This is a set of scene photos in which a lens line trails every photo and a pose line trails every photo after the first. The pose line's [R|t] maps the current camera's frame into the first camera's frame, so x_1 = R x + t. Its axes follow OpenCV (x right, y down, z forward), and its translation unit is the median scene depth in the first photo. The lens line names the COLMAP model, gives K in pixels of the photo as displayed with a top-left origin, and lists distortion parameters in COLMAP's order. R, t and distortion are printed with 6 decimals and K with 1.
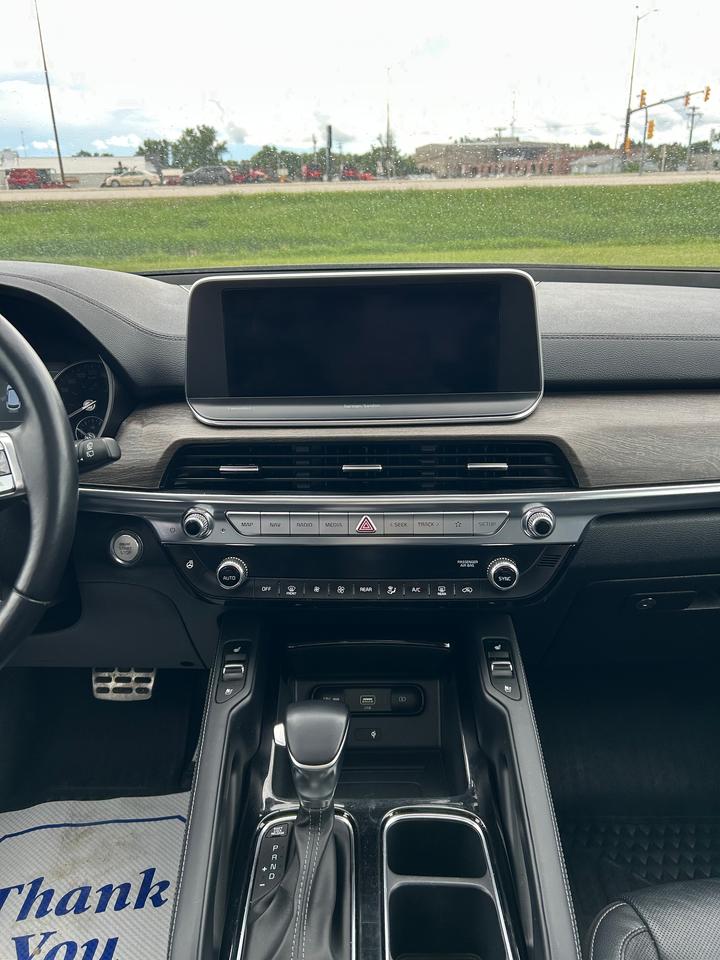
lens RADIAL K [[726.9, 0, 360.0], [0, 726.9, 480.0], [0, 0, 1]] dist [0.022090, -0.035864]
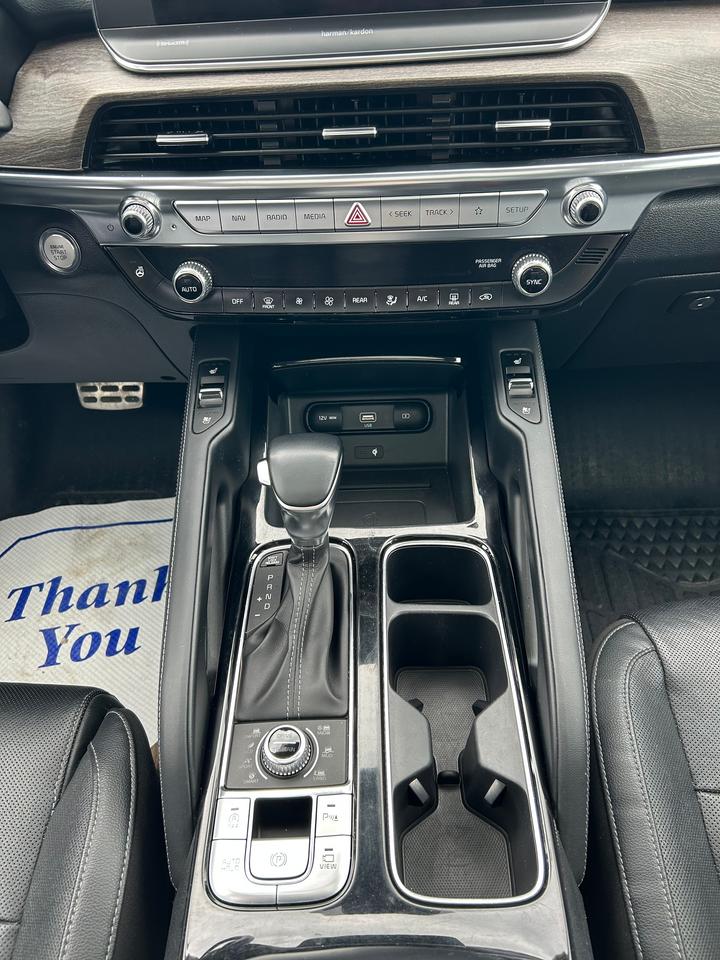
lens RADIAL K [[724.0, 0, 356.5], [0, 724.0, 479.0], [0, 0, 1]] dist [0.034819, -0.044299]
pose [[0.999510, -0.016853, -0.026376, 0.022269], [0.026421, 0.906085, 0.422271, -0.009704], [0.016782, -0.422761, 0.906086, 0.182051]]
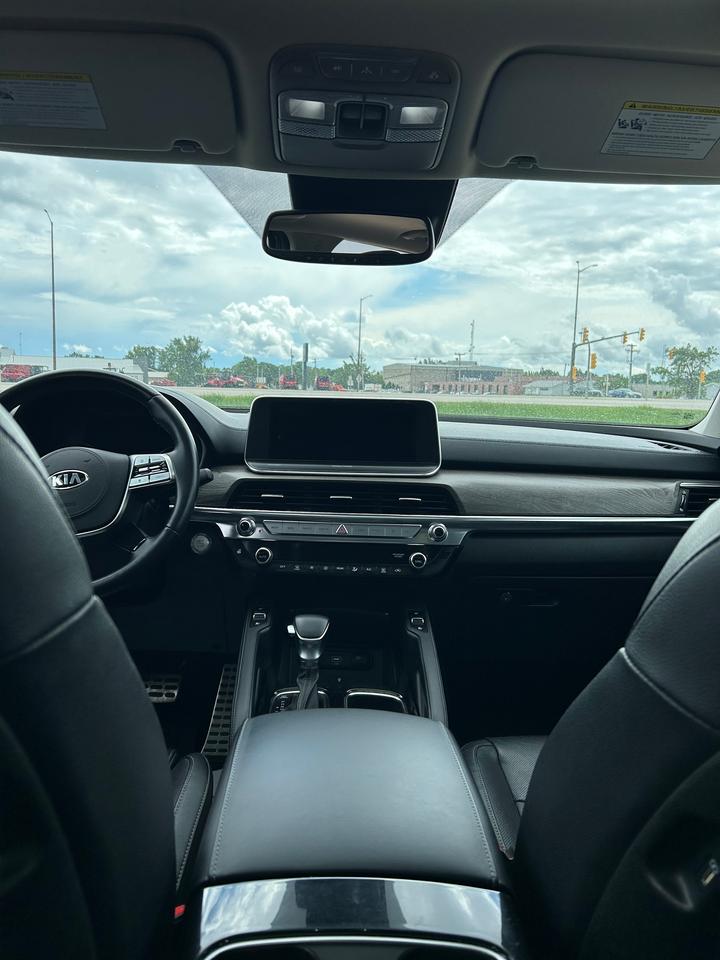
lens RADIAL K [[724.0, 0, 356.5], [0, 724.0, 479.0], [0, 0, 1]] dist [0.034819, -0.044299]
pose [[0.998158, 0.045808, 0.039772, -0.031434], [-0.033535, 0.962977, -0.267491, 0.405506], [-0.050552, 0.265664, 0.962739, -0.725908]]
